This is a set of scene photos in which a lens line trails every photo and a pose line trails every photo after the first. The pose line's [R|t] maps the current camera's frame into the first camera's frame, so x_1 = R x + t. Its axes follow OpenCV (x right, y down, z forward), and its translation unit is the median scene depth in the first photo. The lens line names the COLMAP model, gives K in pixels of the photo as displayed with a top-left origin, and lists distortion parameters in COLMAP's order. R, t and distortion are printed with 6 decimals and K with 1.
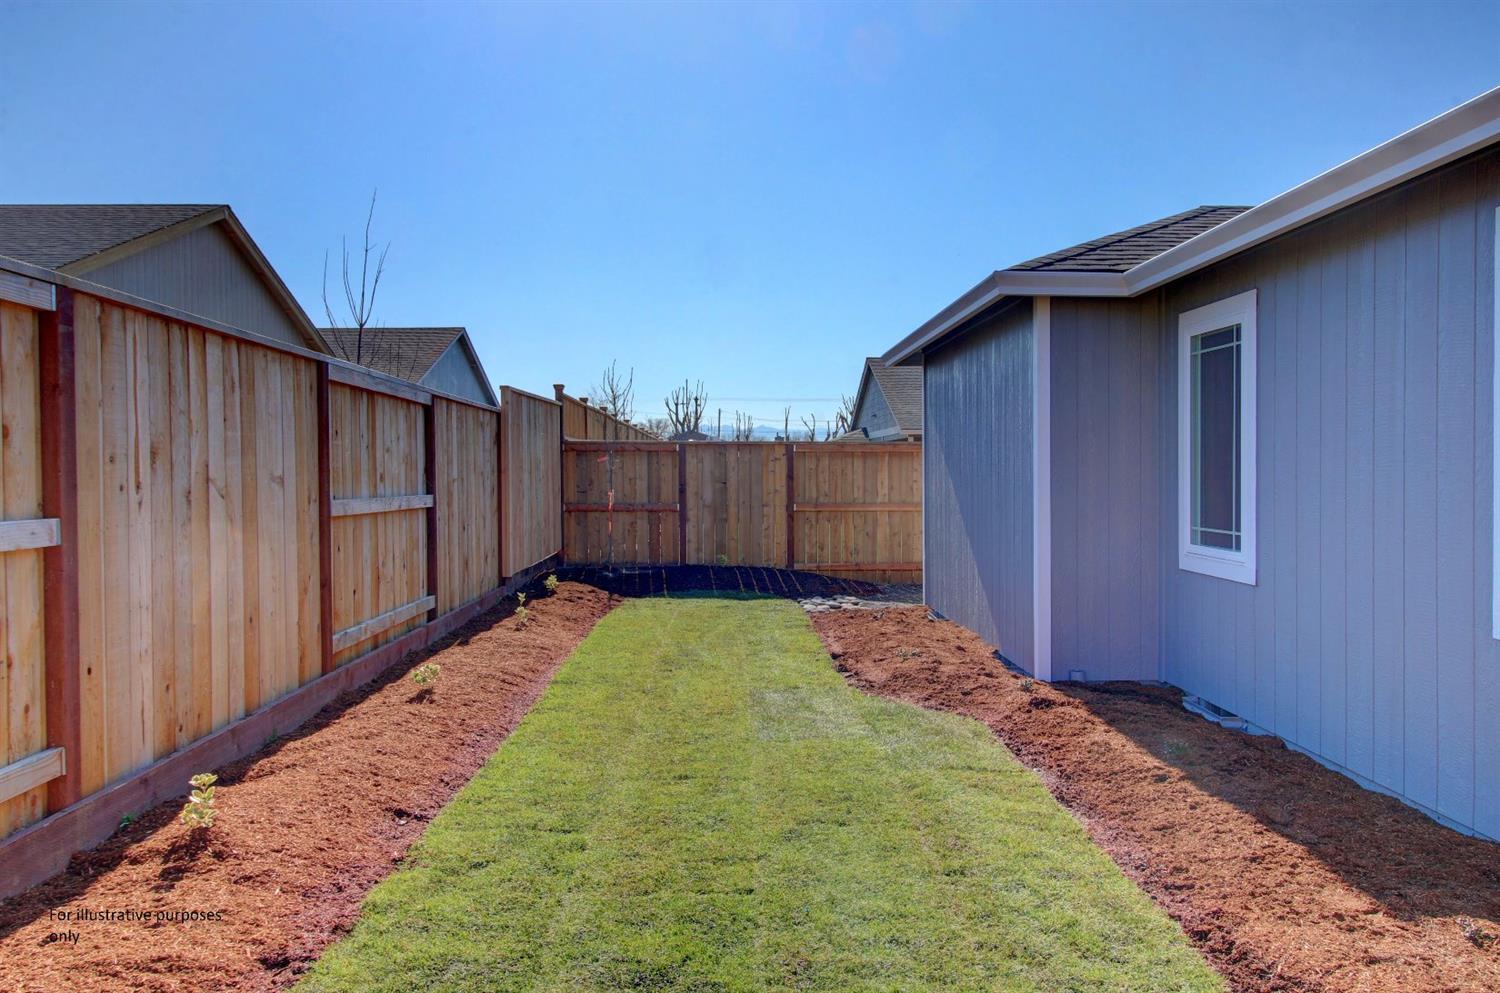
lens RADIAL K [[1063.2, 0, 750.0], [0, 1063.2, 496.5], [0, 0, 1]] dist [0.000245, -0.001556]
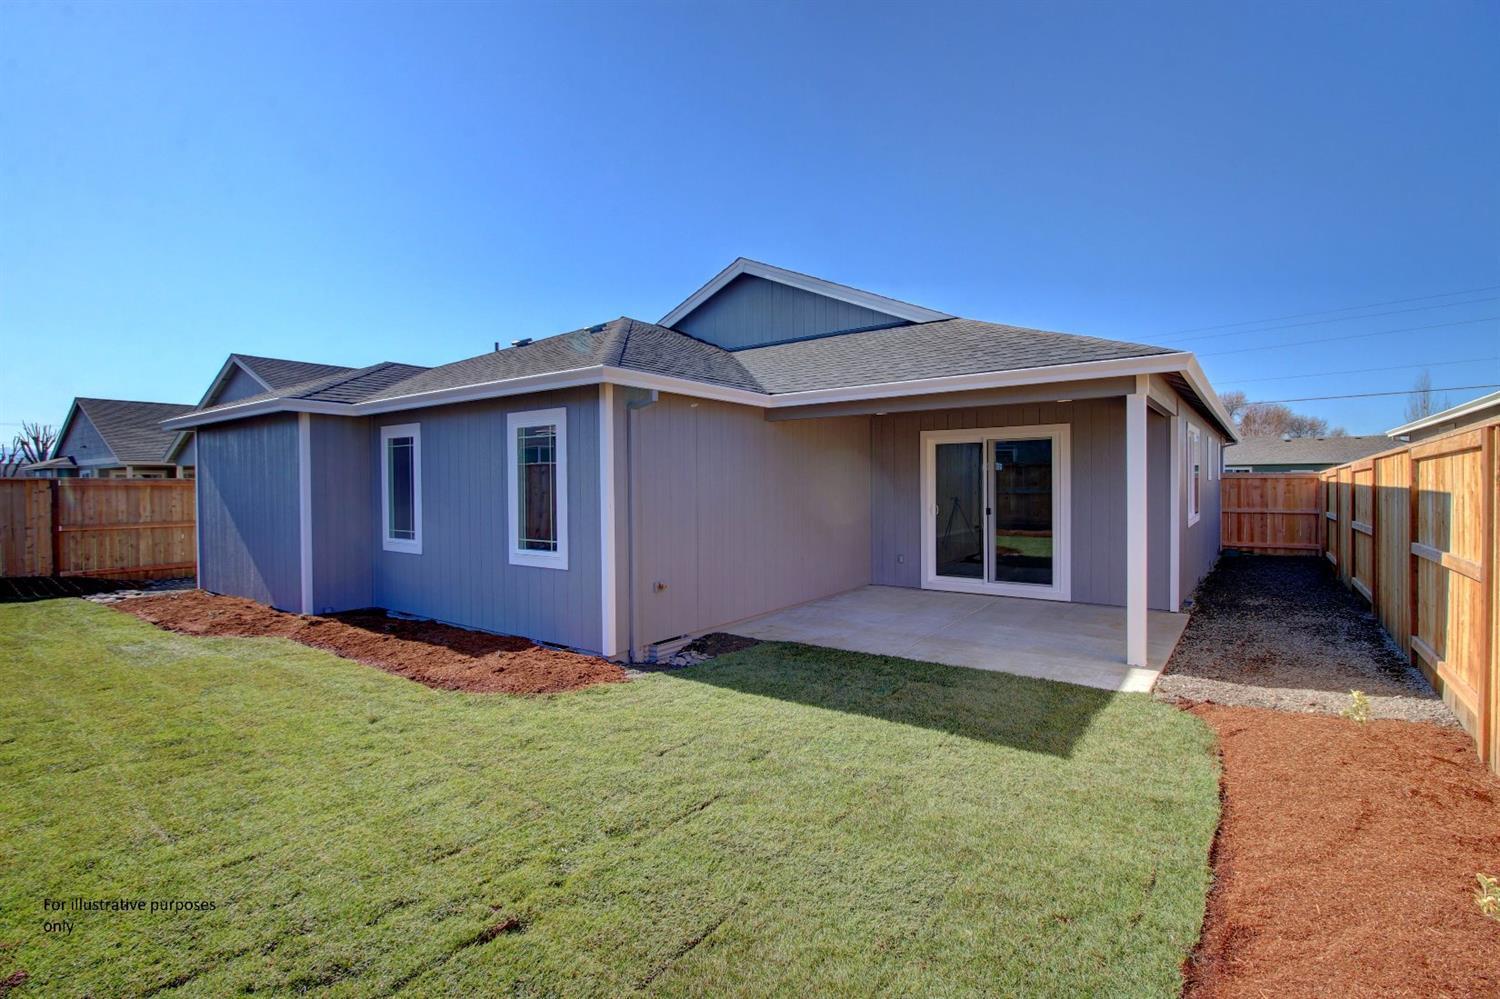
lens RADIAL K [[699.3, 0, 754.3], [0, 699.3, 491.7], [0, 0, 1]] dist [-0.014489, -0.000135]
pose [[0.612847, -0.009850, 0.790140, -0.148092], [0.024437, 0.999680, -0.006492, -0.012510], [-0.789823, 0.023287, 0.612892, -0.266362]]
